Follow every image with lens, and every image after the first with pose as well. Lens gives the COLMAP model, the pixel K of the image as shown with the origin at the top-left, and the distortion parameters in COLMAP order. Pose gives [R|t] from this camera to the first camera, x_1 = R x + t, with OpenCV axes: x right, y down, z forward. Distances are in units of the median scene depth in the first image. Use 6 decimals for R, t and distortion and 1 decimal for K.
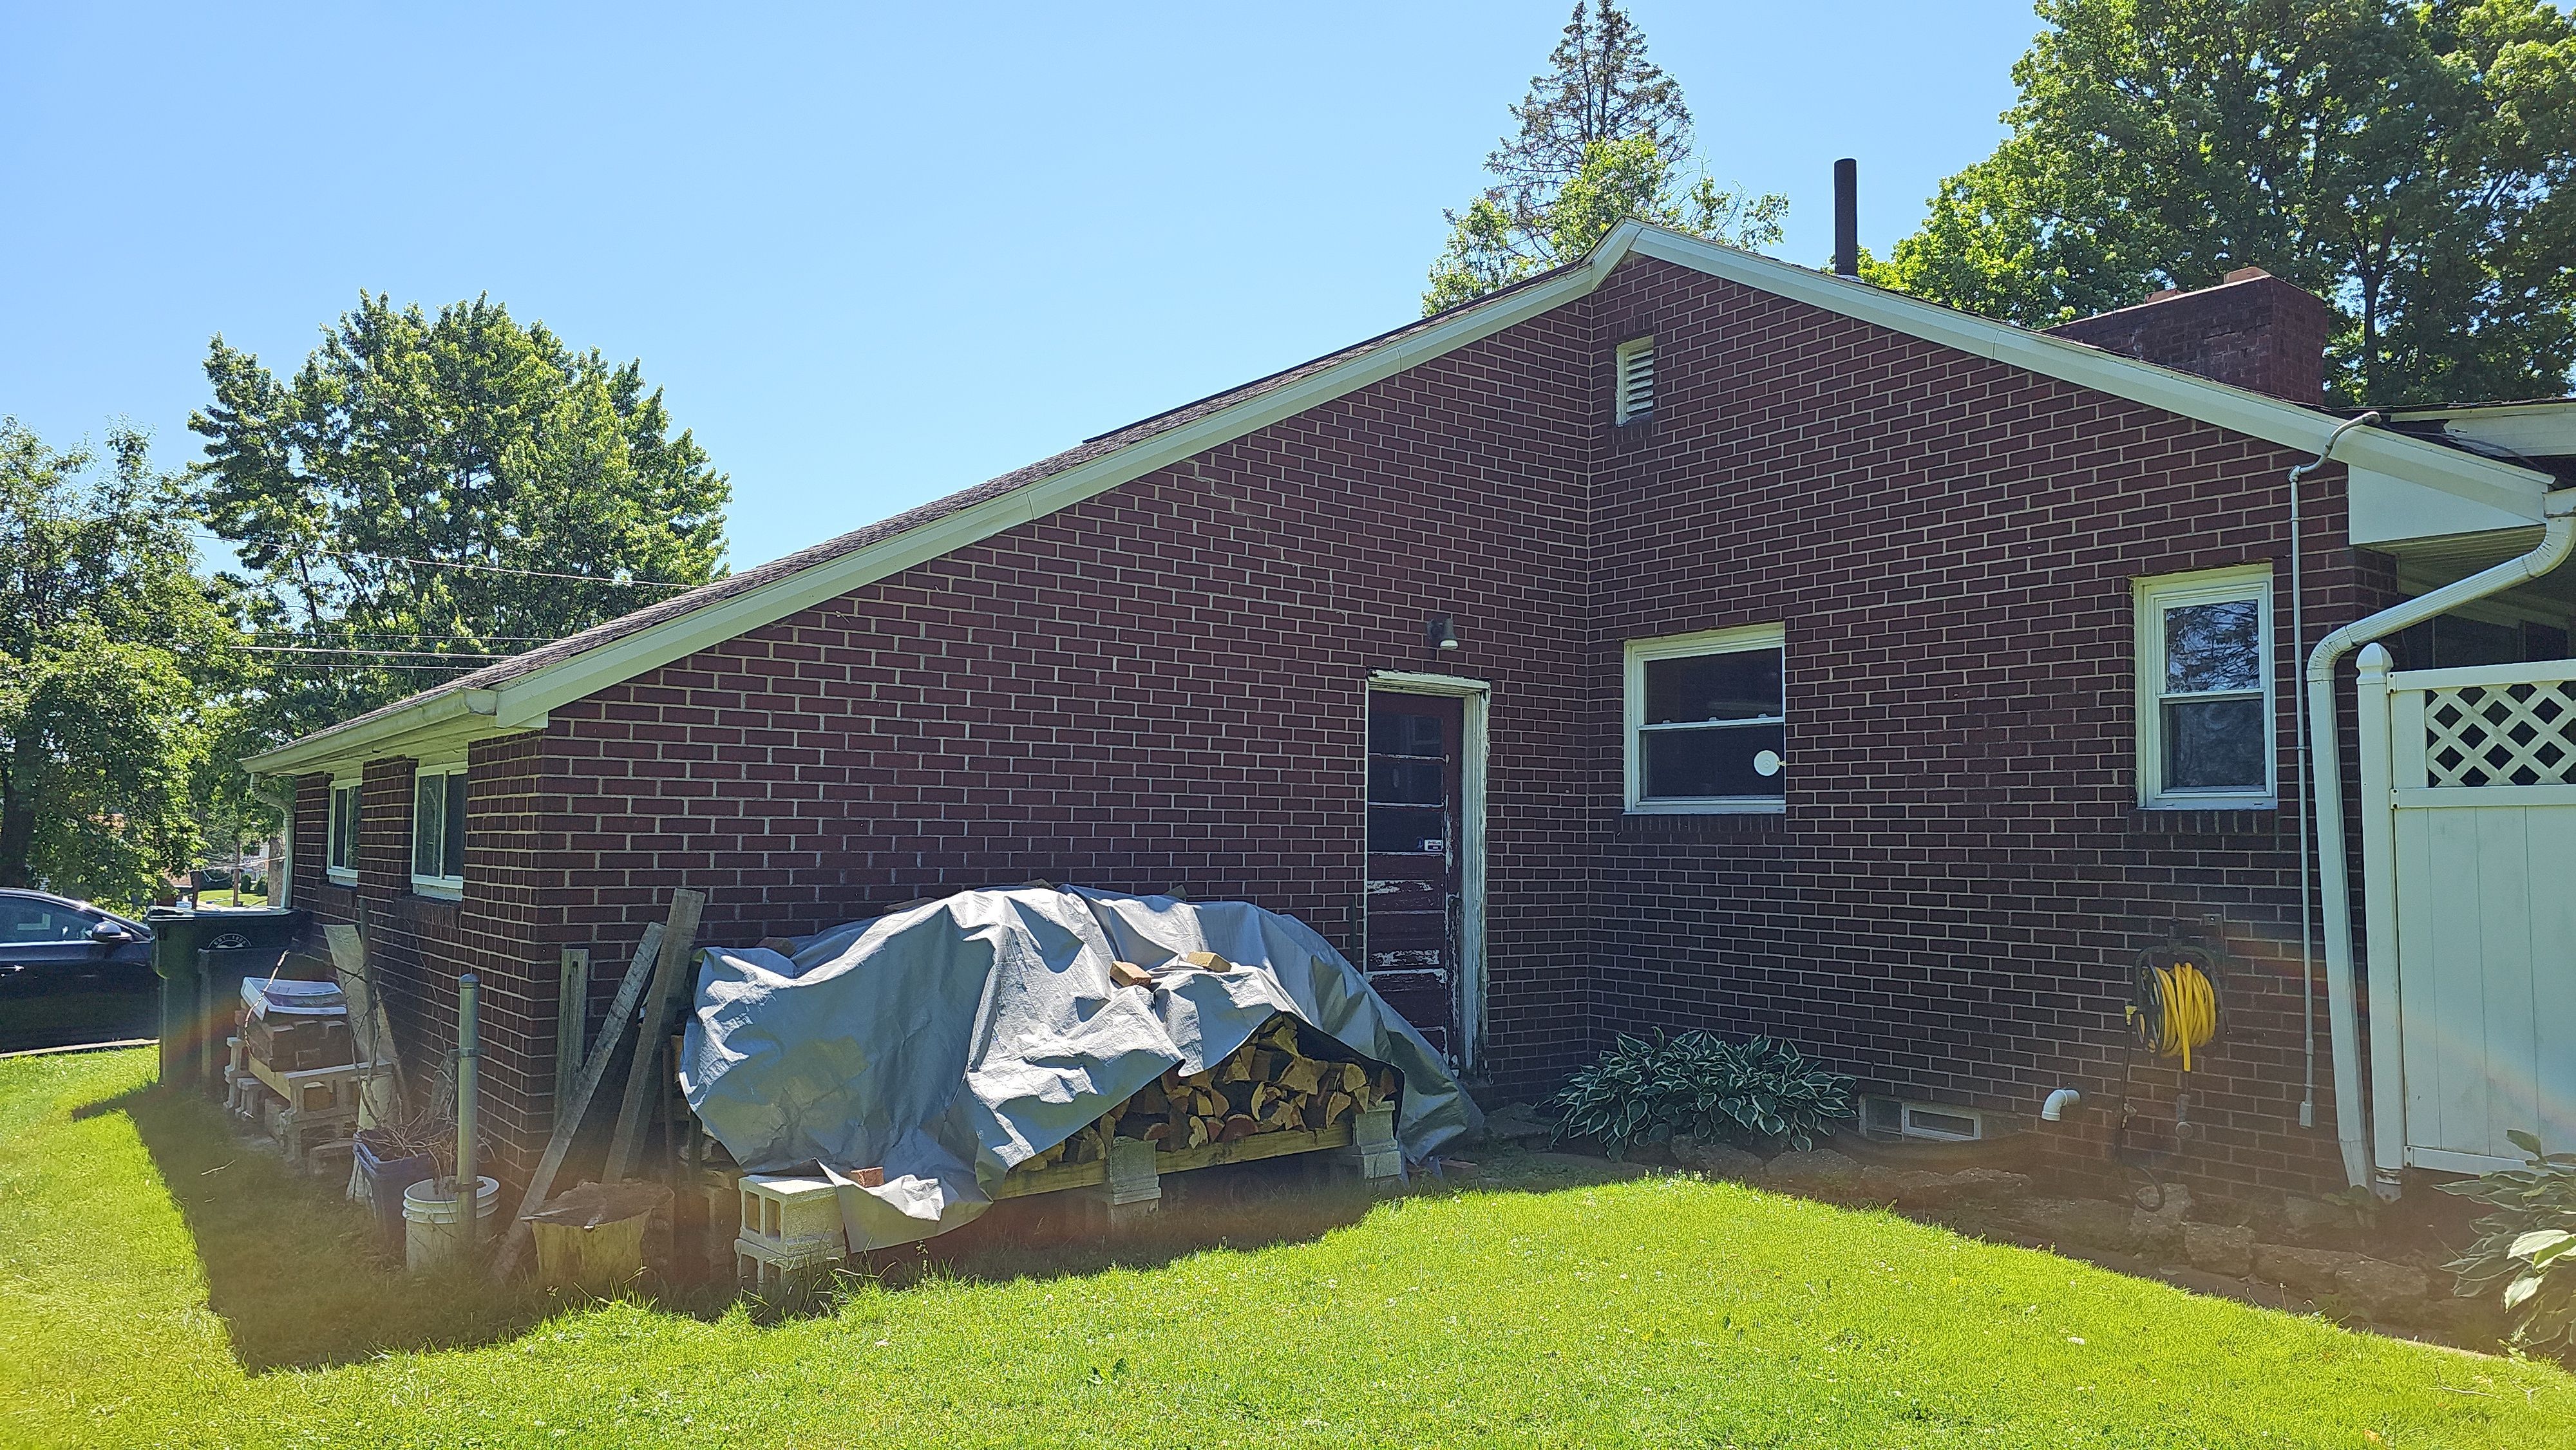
lens RADIAL K [[1619.3, 0, 1288.0], [0, 1619.3, 725.0], [0, 0, 1]] dist [0.081973, -0.066814]
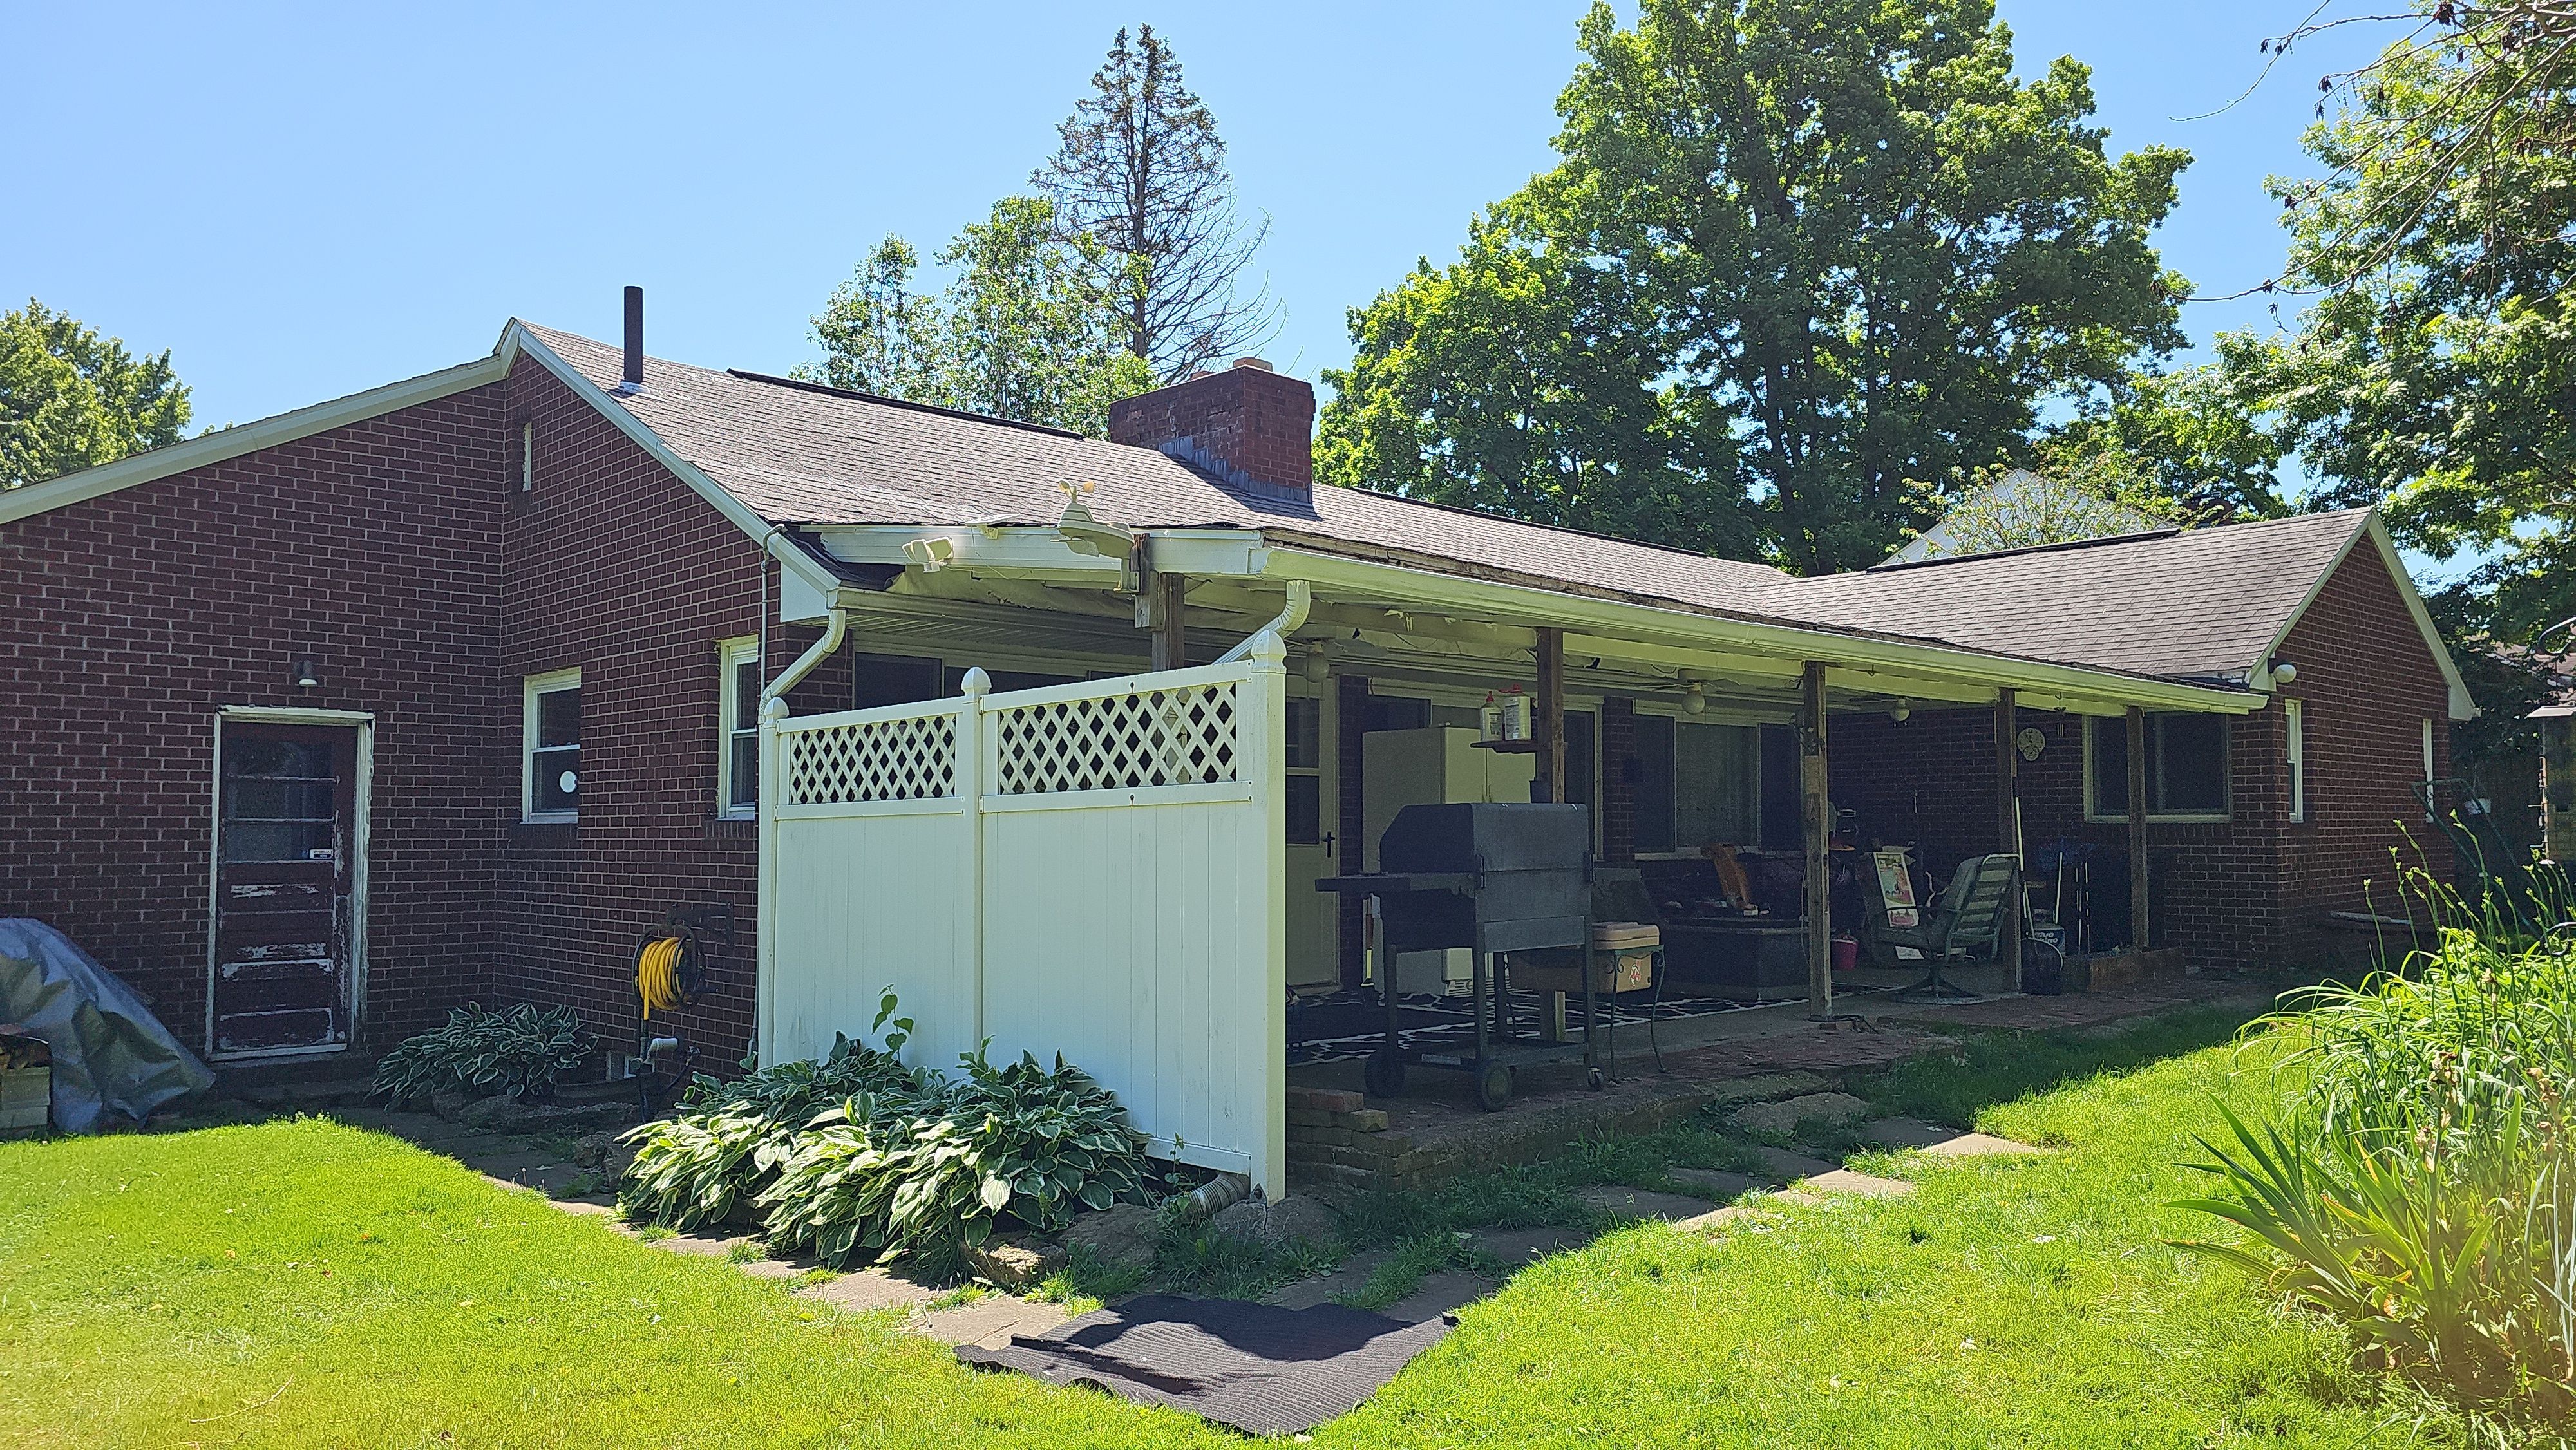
lens RADIAL K [[1648.4, 0, 1288.0], [0, 1648.4, 725.0], [0, 0, 1]] dist [0.057991, -0.051512]
pose [[0.992830, -0.009533, 0.119151, 0.634518], [0.008585, 0.999927, 0.008464, -0.022381], [-0.119223, -0.007381, 0.992840, -0.274093]]
